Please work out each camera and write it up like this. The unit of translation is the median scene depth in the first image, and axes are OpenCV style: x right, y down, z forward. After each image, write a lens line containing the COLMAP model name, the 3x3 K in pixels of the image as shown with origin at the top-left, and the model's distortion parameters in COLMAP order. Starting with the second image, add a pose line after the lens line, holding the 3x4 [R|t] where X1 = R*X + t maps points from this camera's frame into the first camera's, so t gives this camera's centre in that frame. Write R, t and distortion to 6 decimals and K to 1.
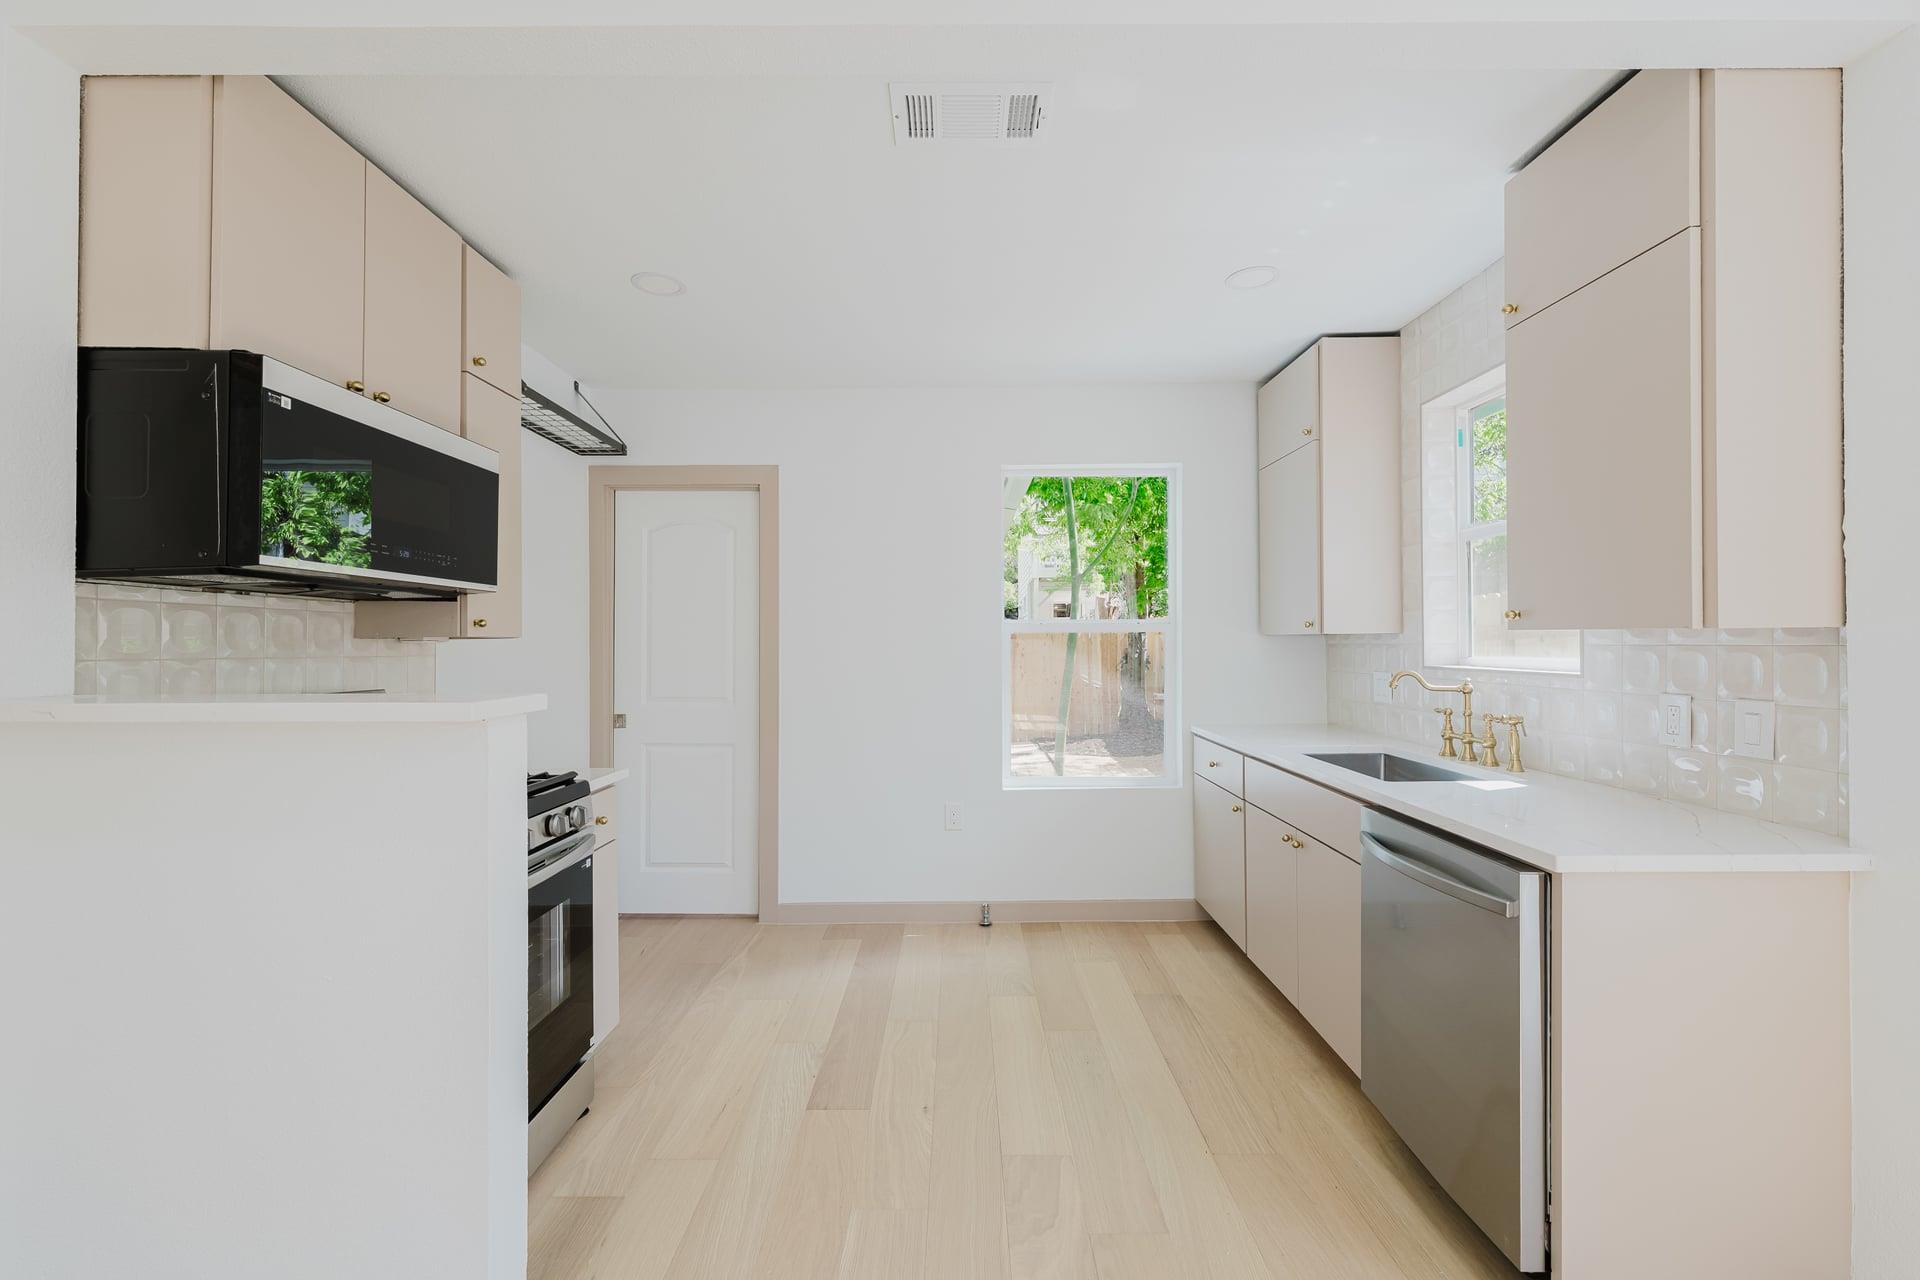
lens RADIAL K [[789.5, 0, 973.9], [0, 789.5, 640.3], [0, 0, 1]] dist [0.000290, 0.000137]
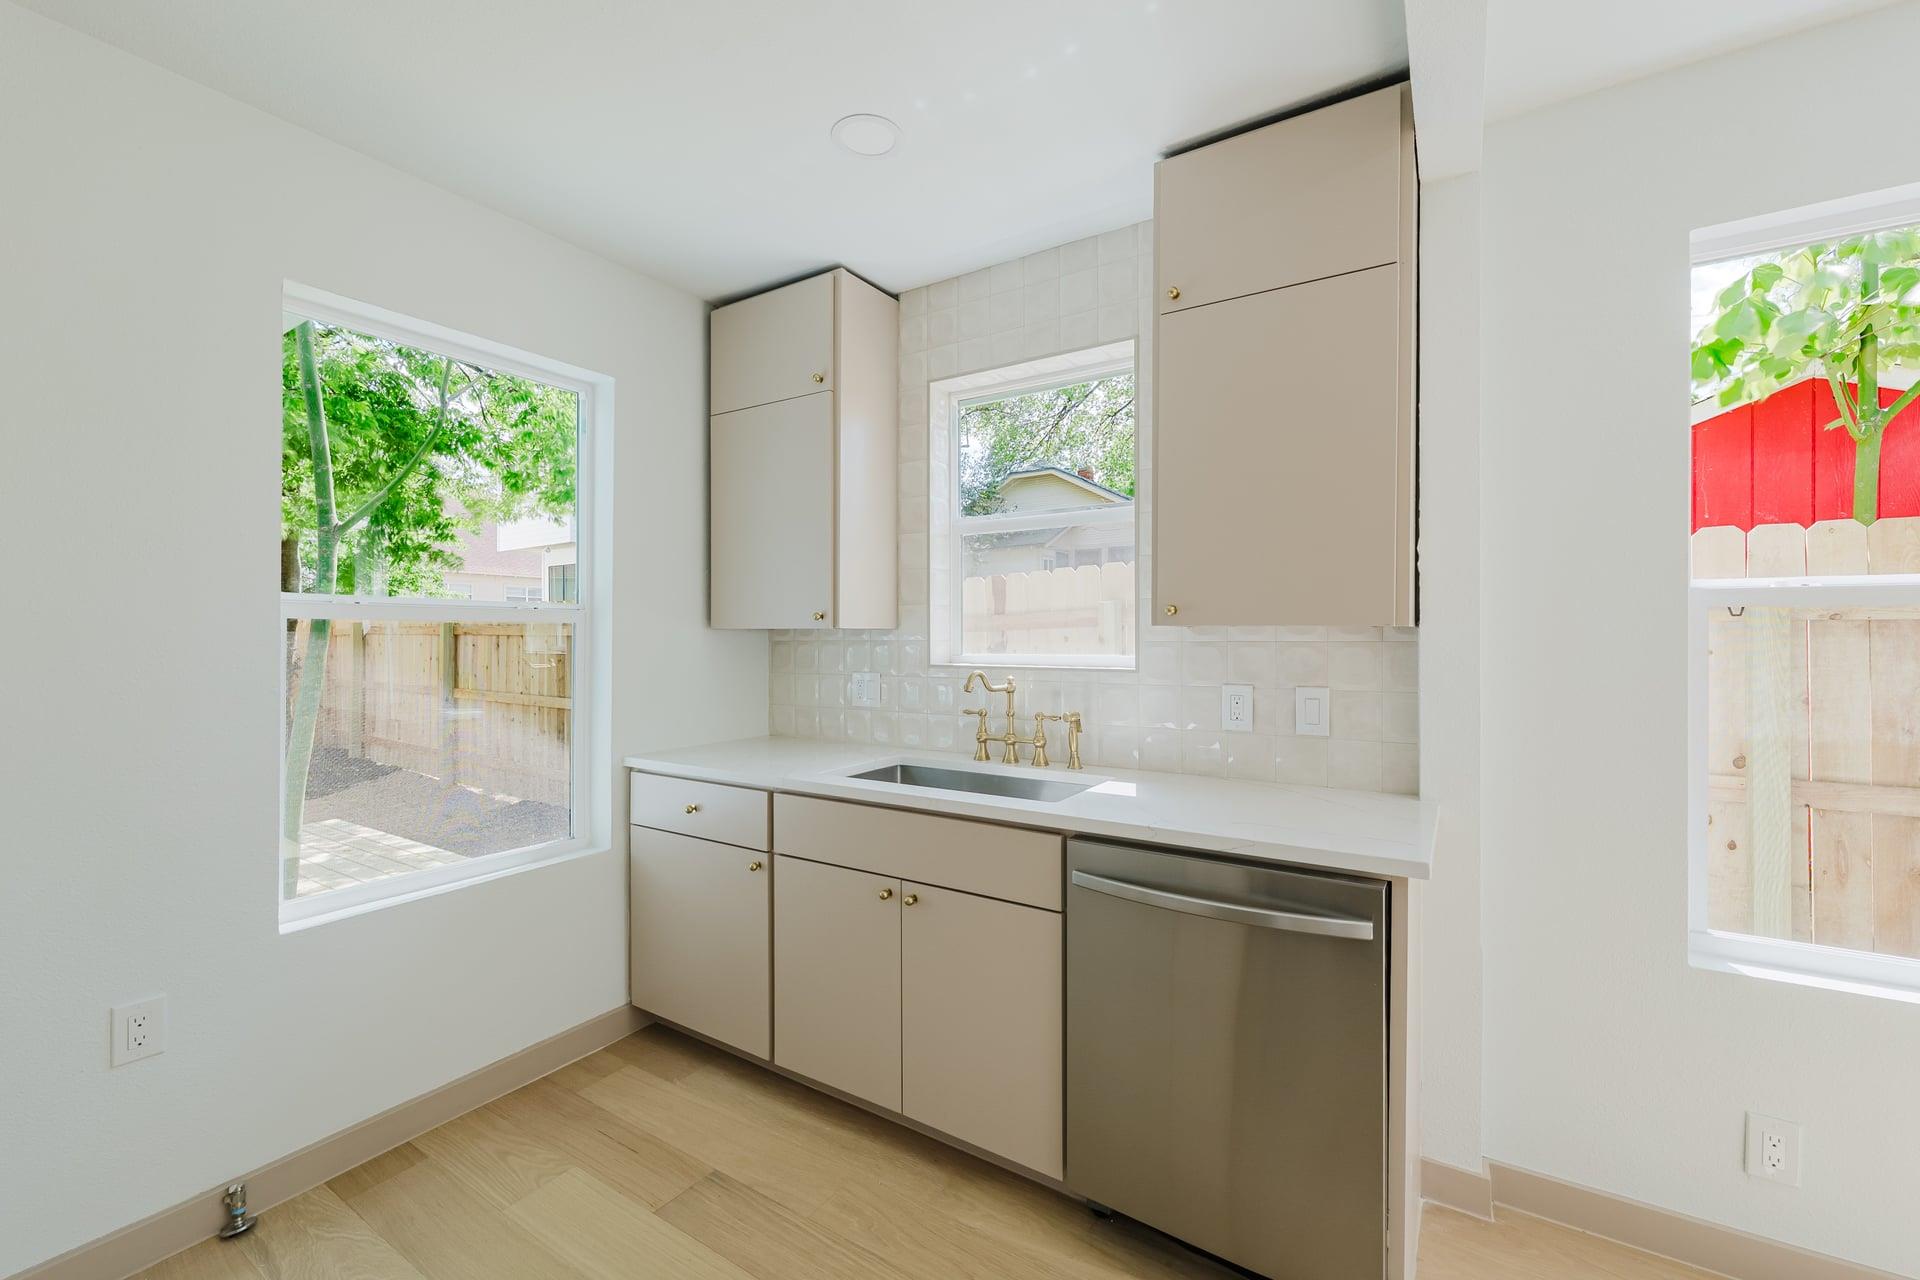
lens RADIAL K [[779.1, 0, 960.3], [0, 779.1, 636.7], [0, 0, 1]] dist [-0.000434, -0.000128]
pose [[0.549368, 0.004829, 0.835567, -0.168999], [-0.003991, 0.999987, -0.003155, 0.002423], [-0.835571, -0.001602, 0.549380, 0.456205]]
